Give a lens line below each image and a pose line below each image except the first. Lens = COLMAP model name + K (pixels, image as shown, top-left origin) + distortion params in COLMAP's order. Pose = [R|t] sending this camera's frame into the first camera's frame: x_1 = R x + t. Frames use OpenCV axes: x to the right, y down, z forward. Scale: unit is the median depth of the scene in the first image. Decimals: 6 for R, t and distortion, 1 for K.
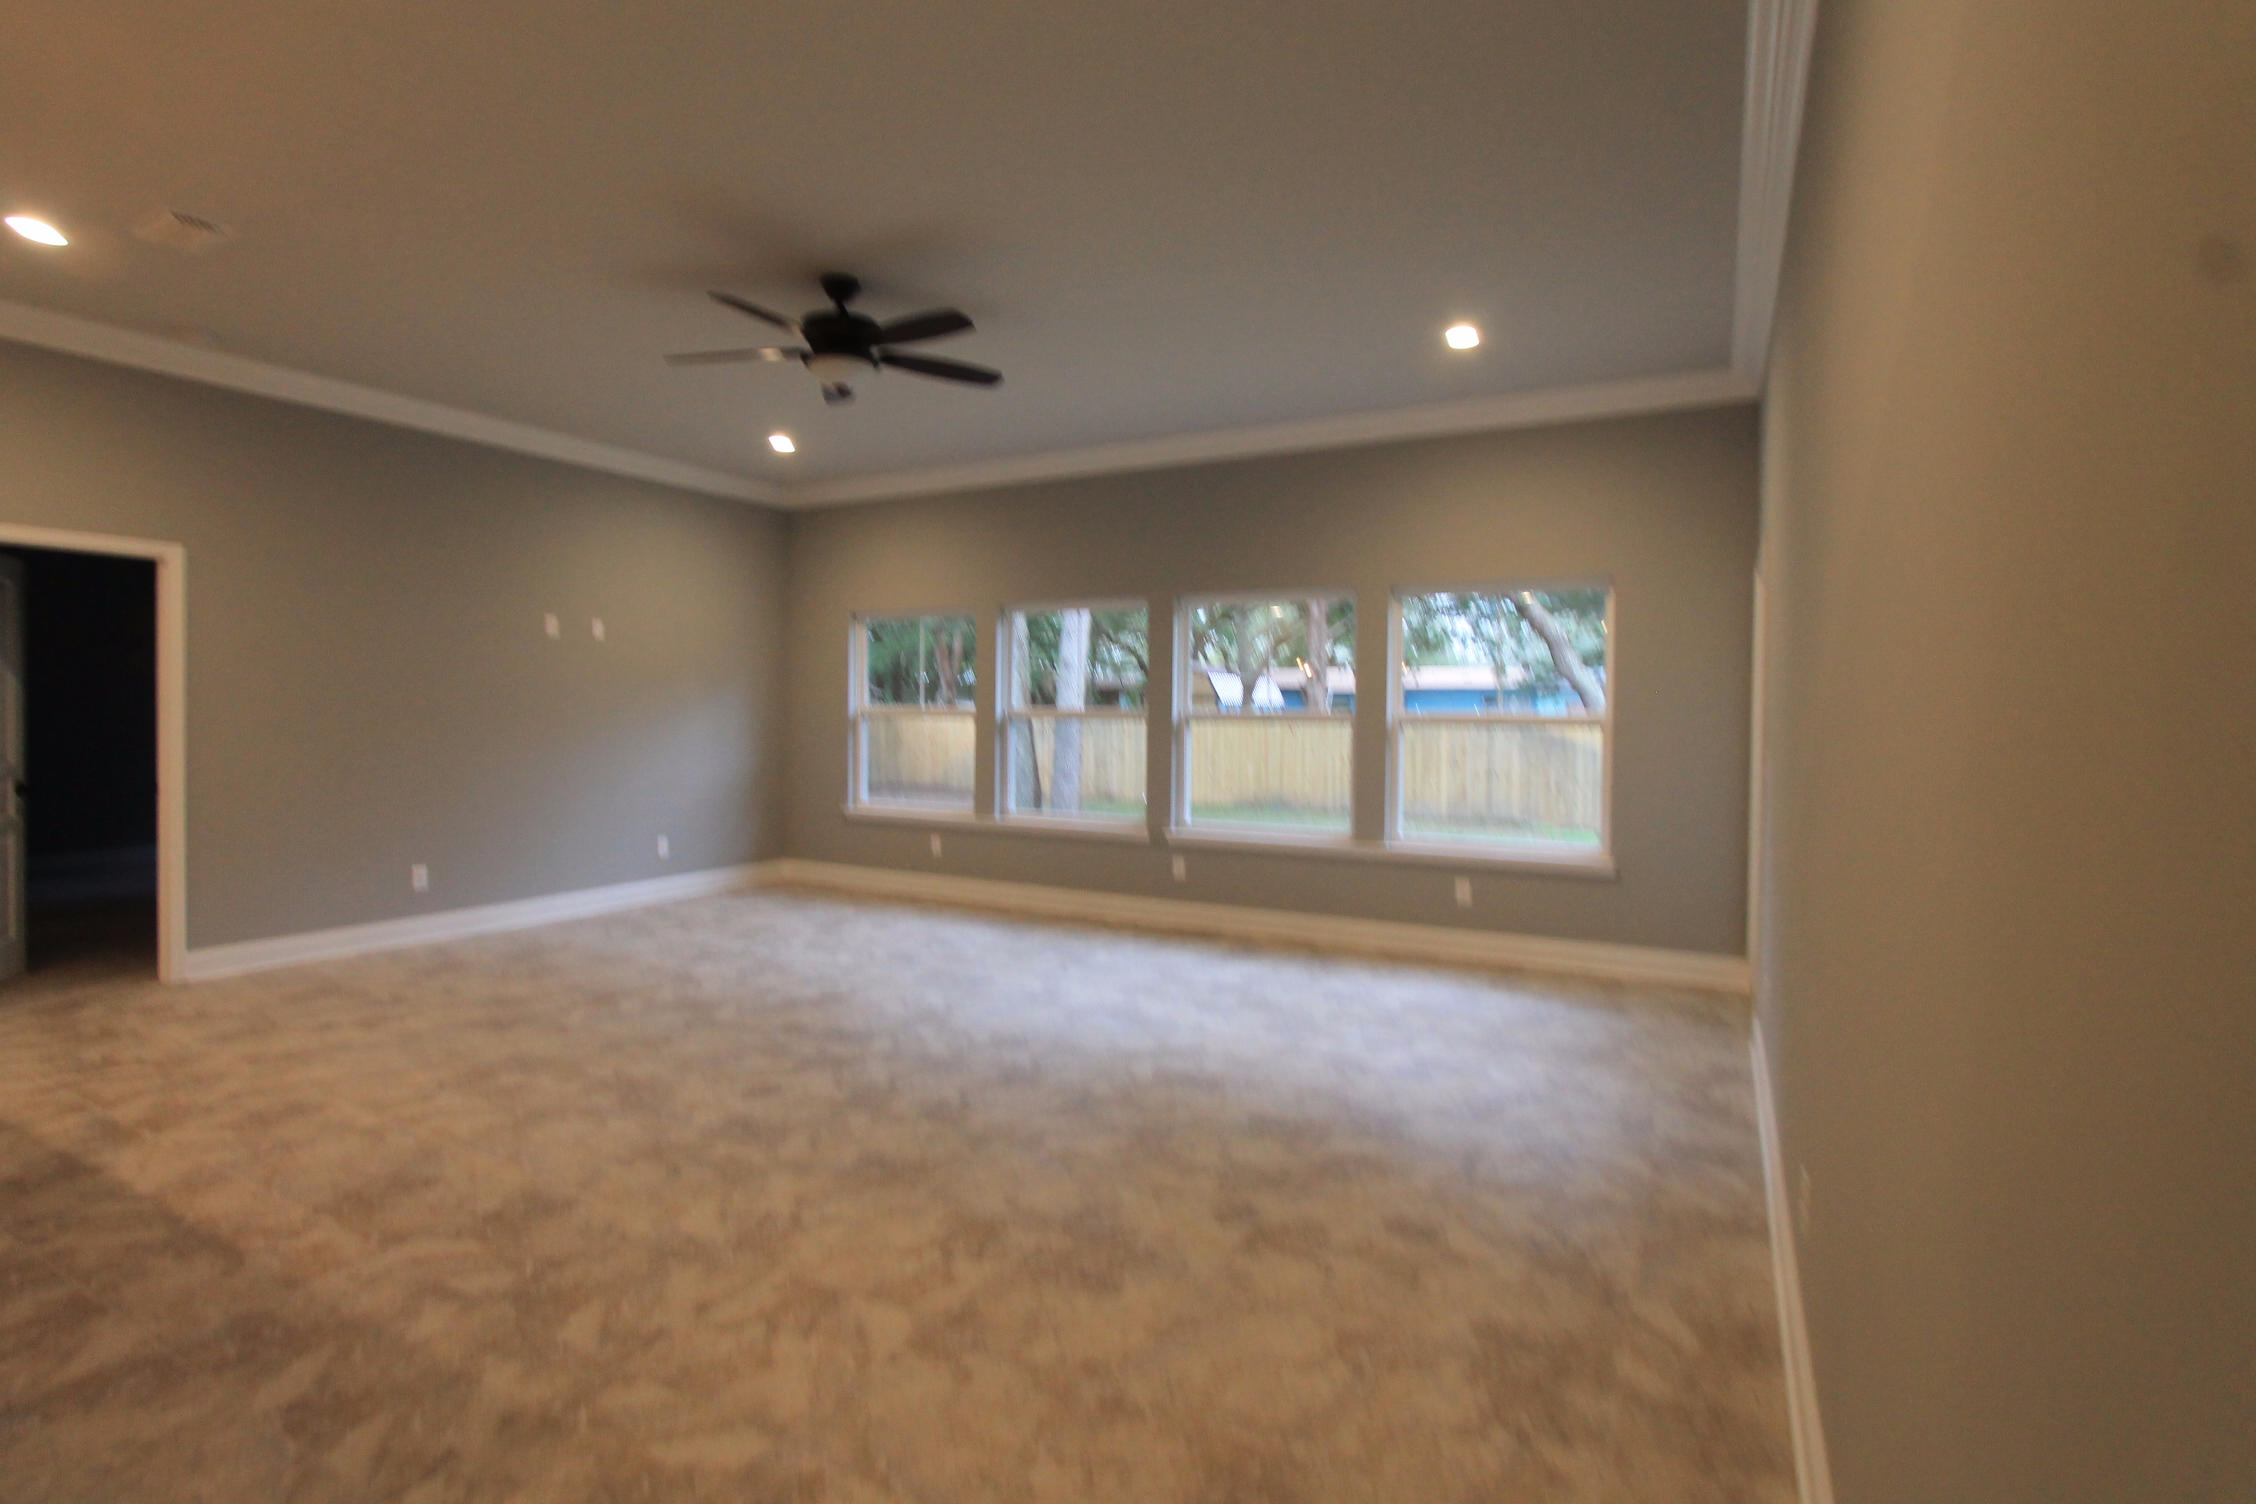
lens RADIAL K [[1084.7, 0, 1121.7], [0, 1084.7, 732.5], [0, 0, 1]] dist [-0.021809, 0.004447]
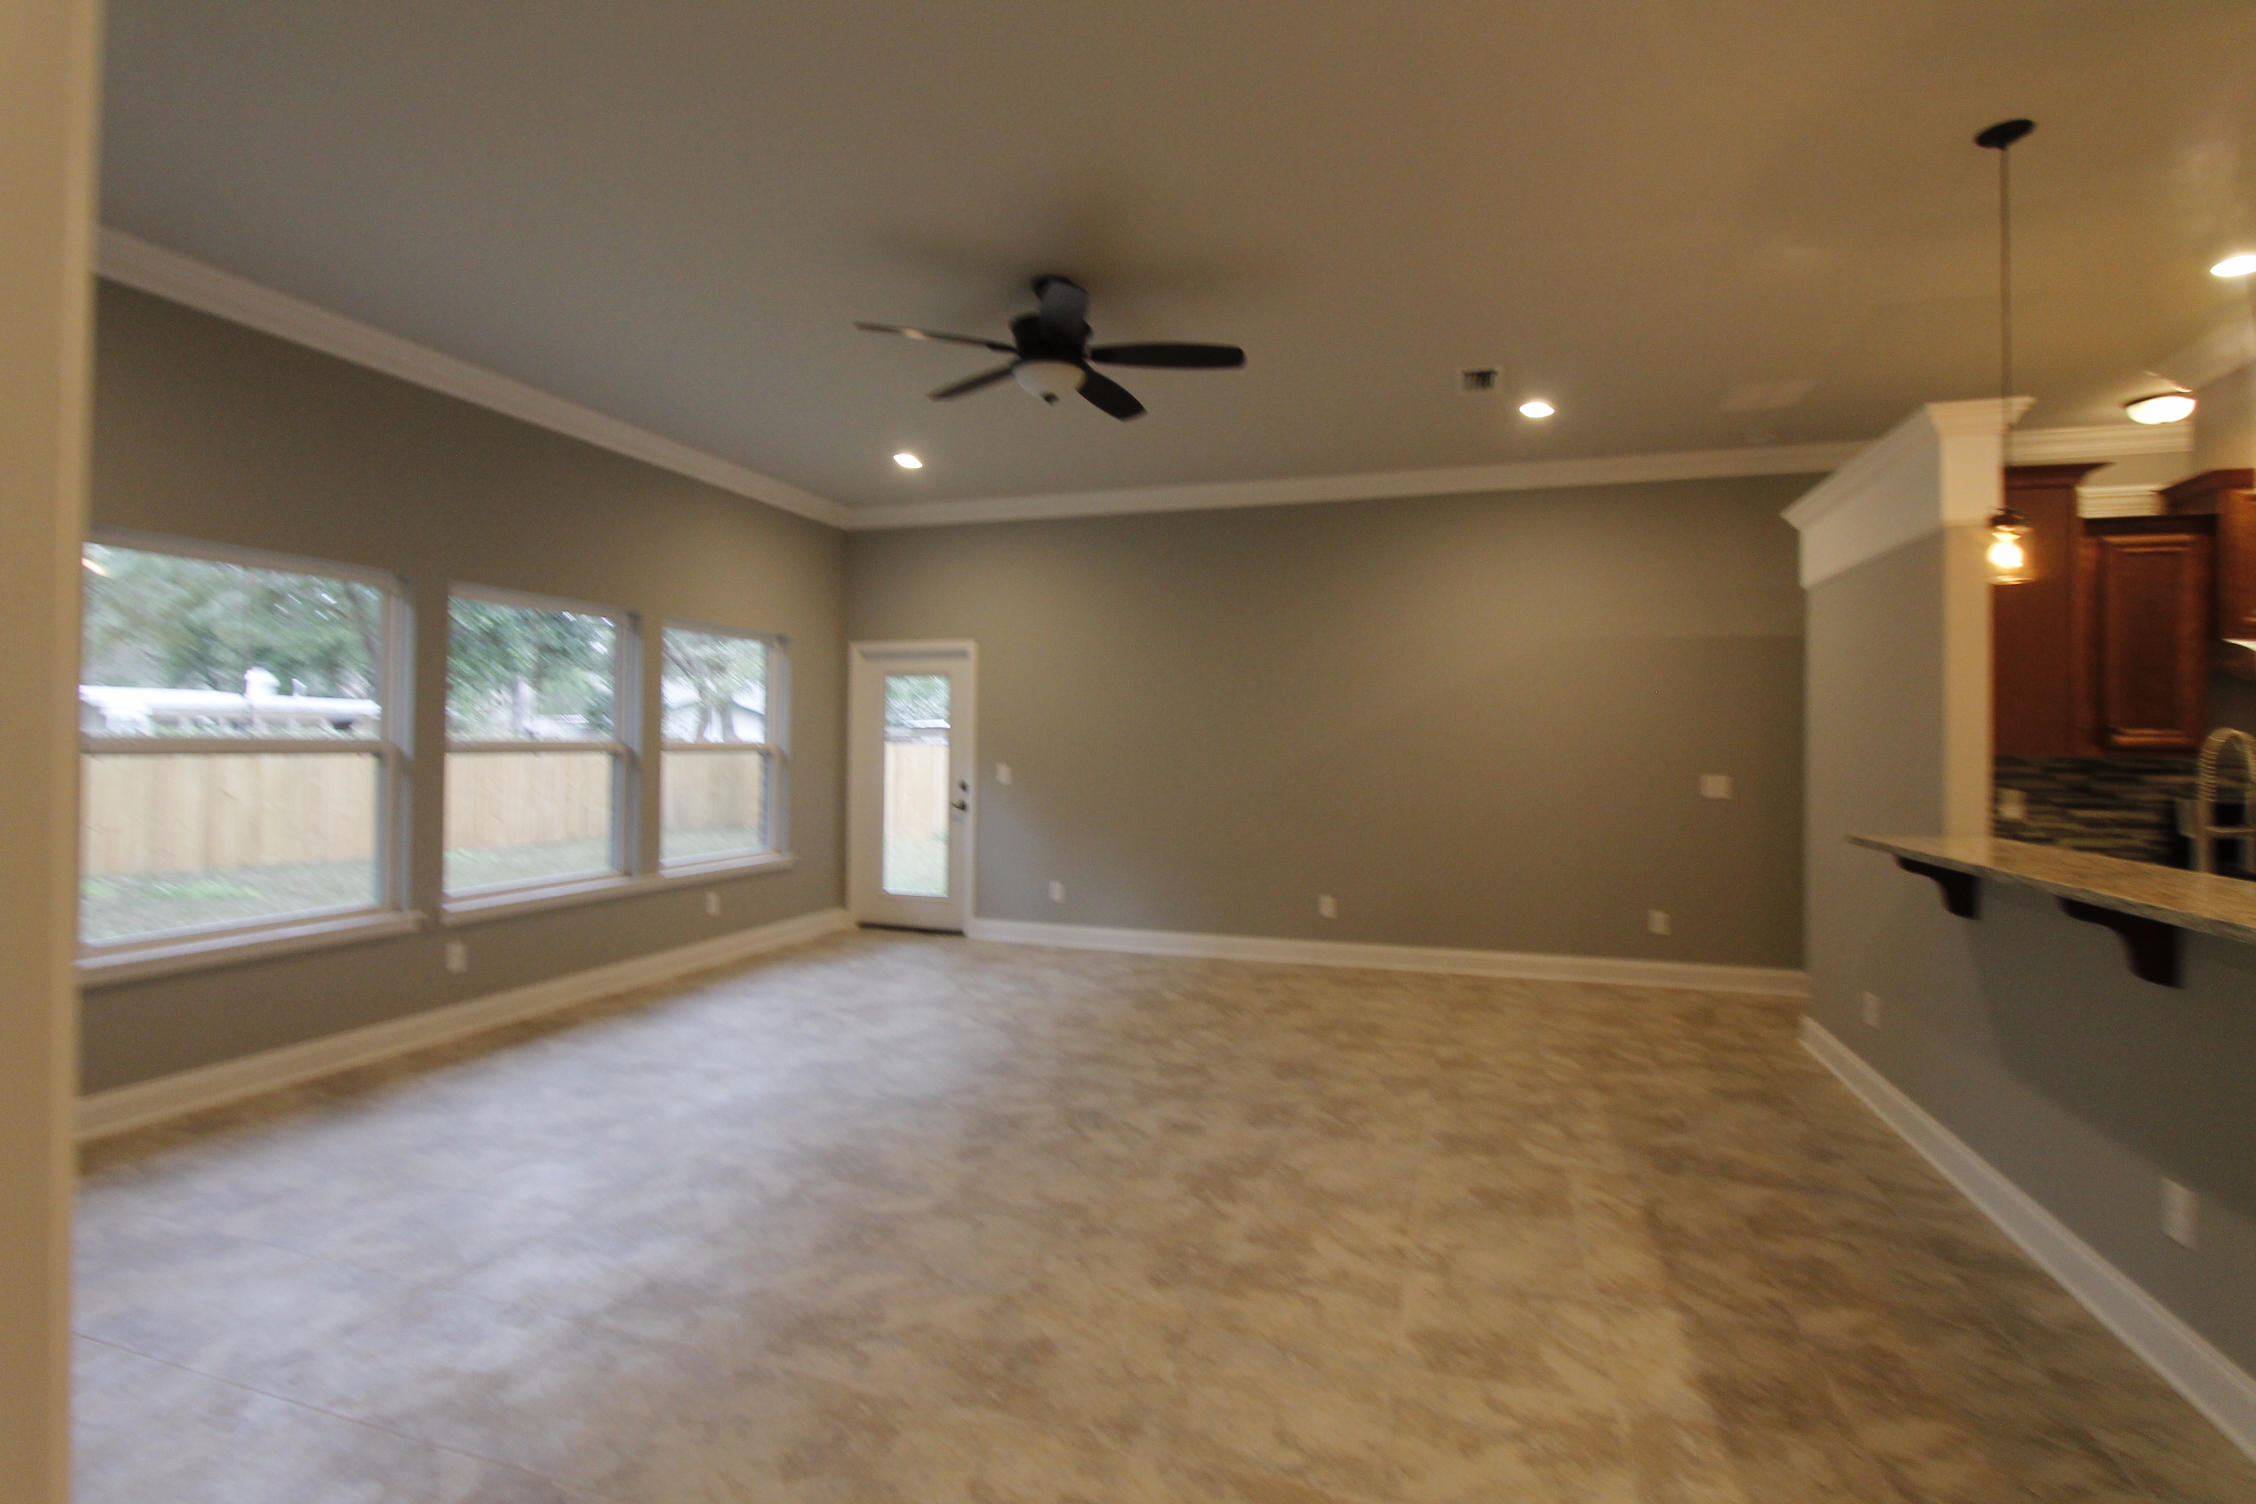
lens RADIAL K [[1084.7, 0, 1121.7], [0, 1084.7, 732.5], [0, 0, 1]] dist [-0.021809, 0.004447]
pose [[-0.194684, -0.001585, 0.980865, -1.832134], [0.009937, 0.999944, 0.003588, -0.058342], [-0.980816, 0.010446, -0.194658, 1.744046]]
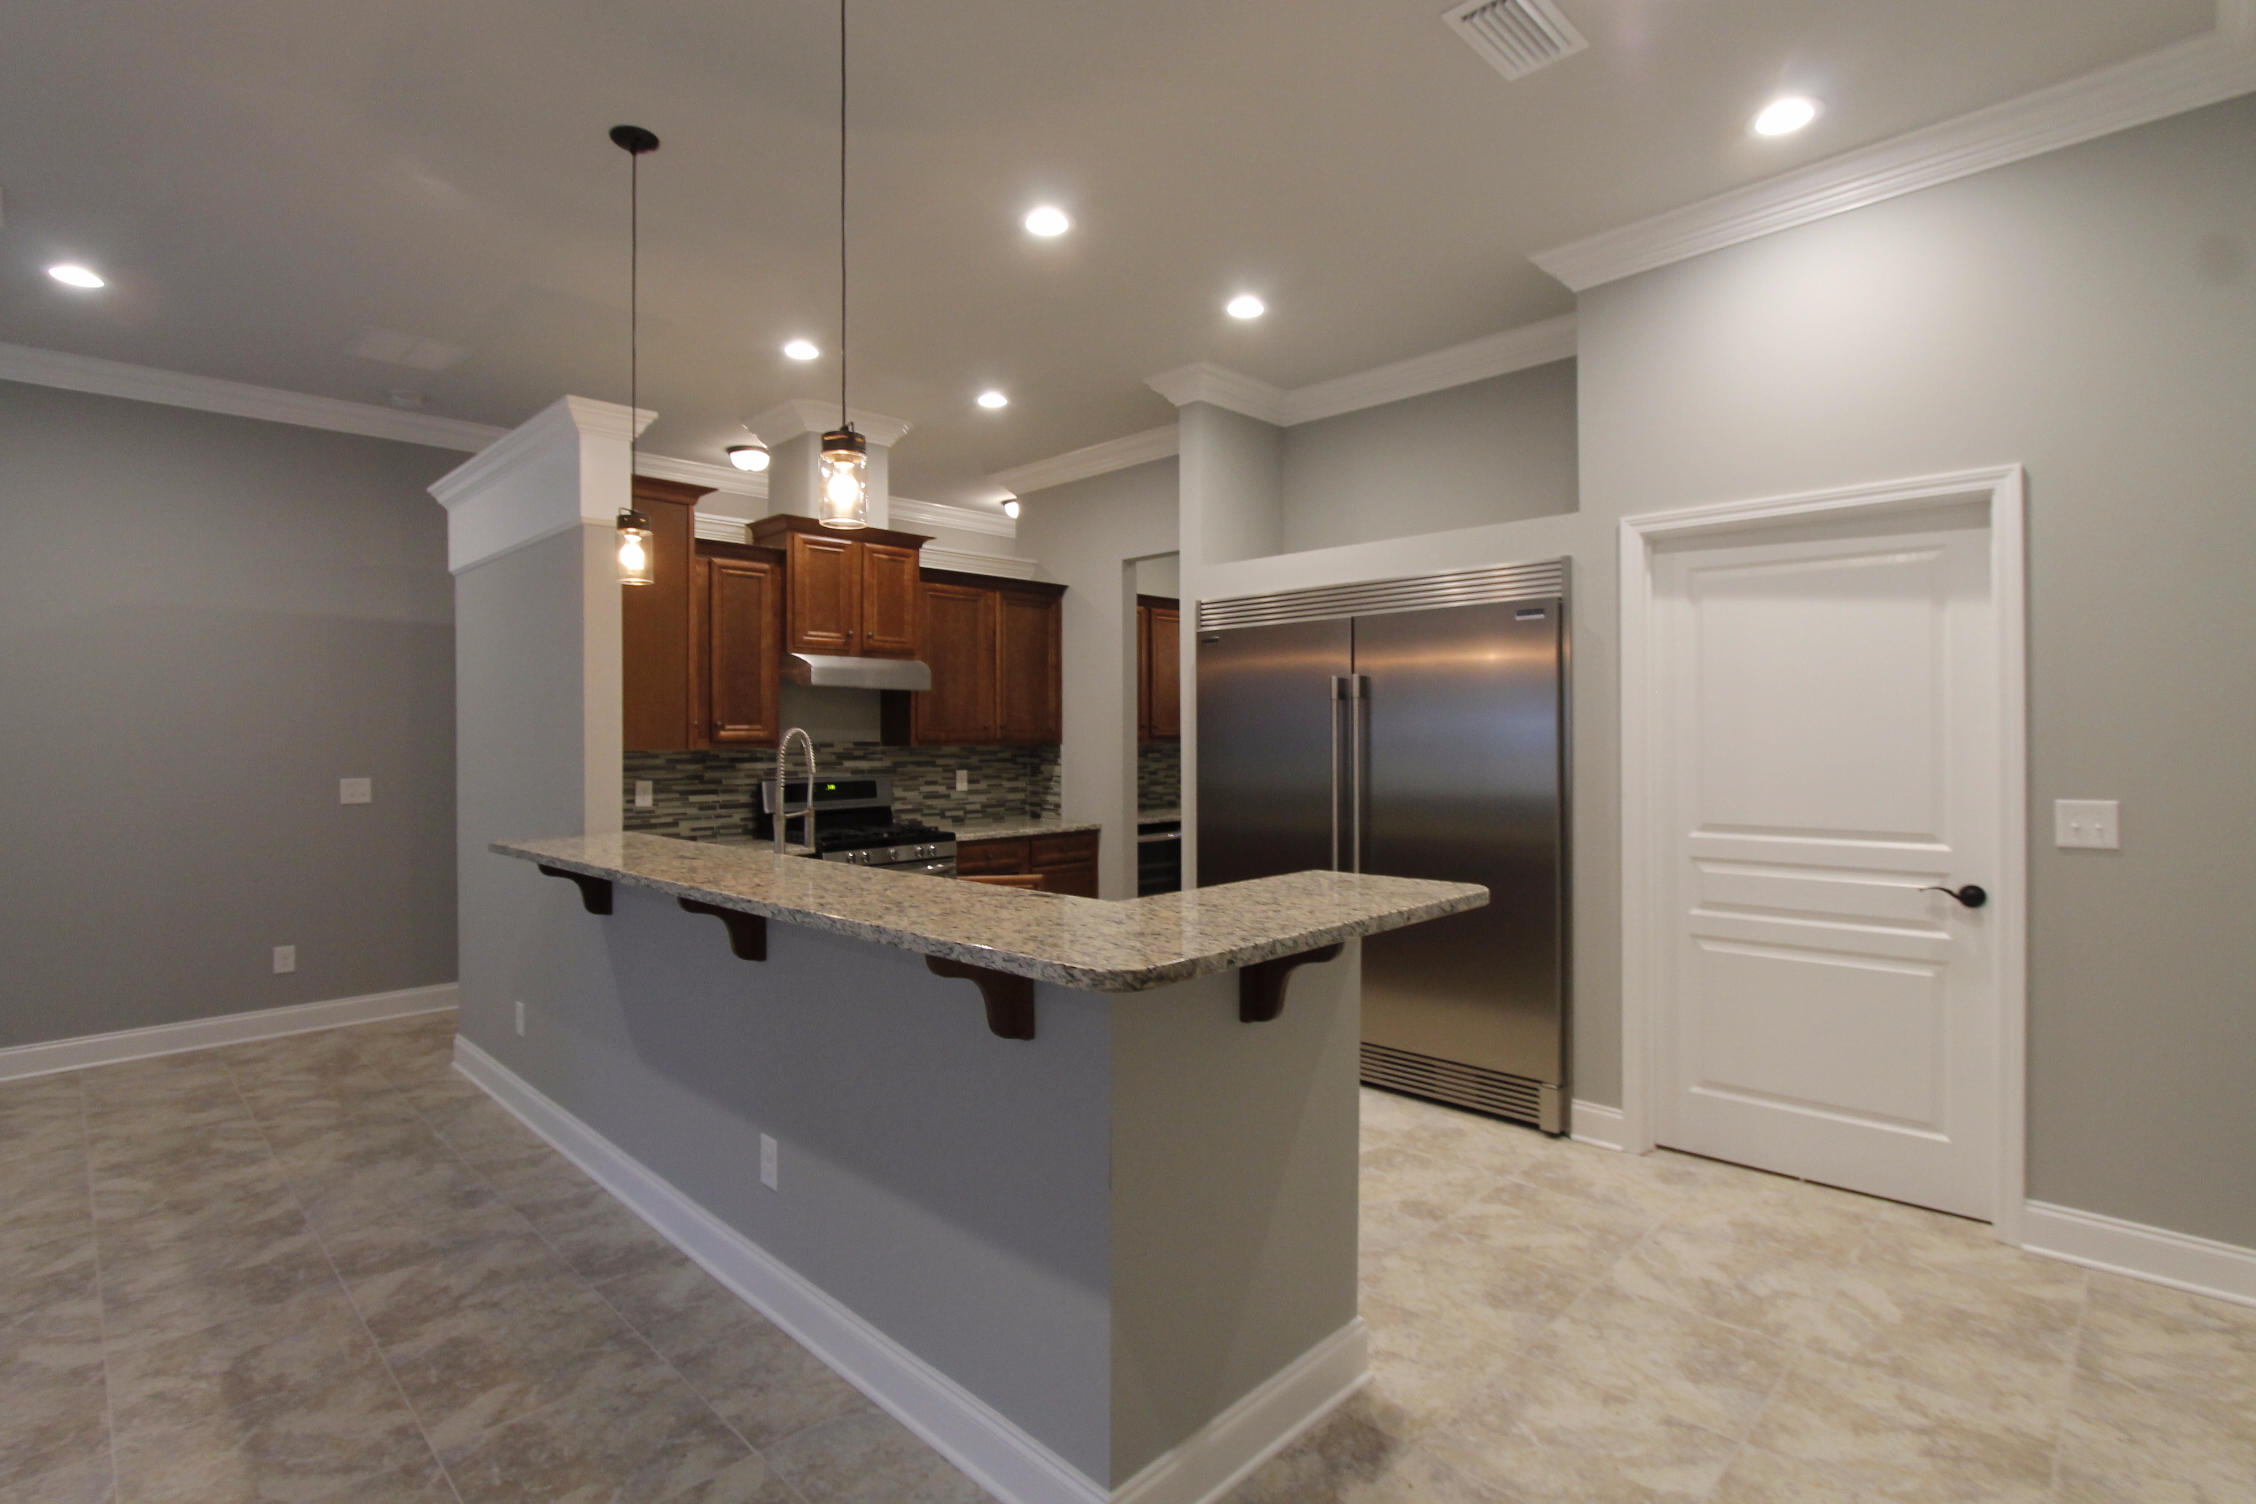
lens RADIAL K [[1084.7, 0, 1121.7], [0, 1084.7, 732.5], [0, 0, 1]] dist [-0.021809, 0.004447]
pose [[-0.963551, -0.001127, 0.267524, -1.724394], [0.004587, 0.999774, 0.020735, -0.065228], [-0.267487, 0.021206, -0.963328, 1.590389]]
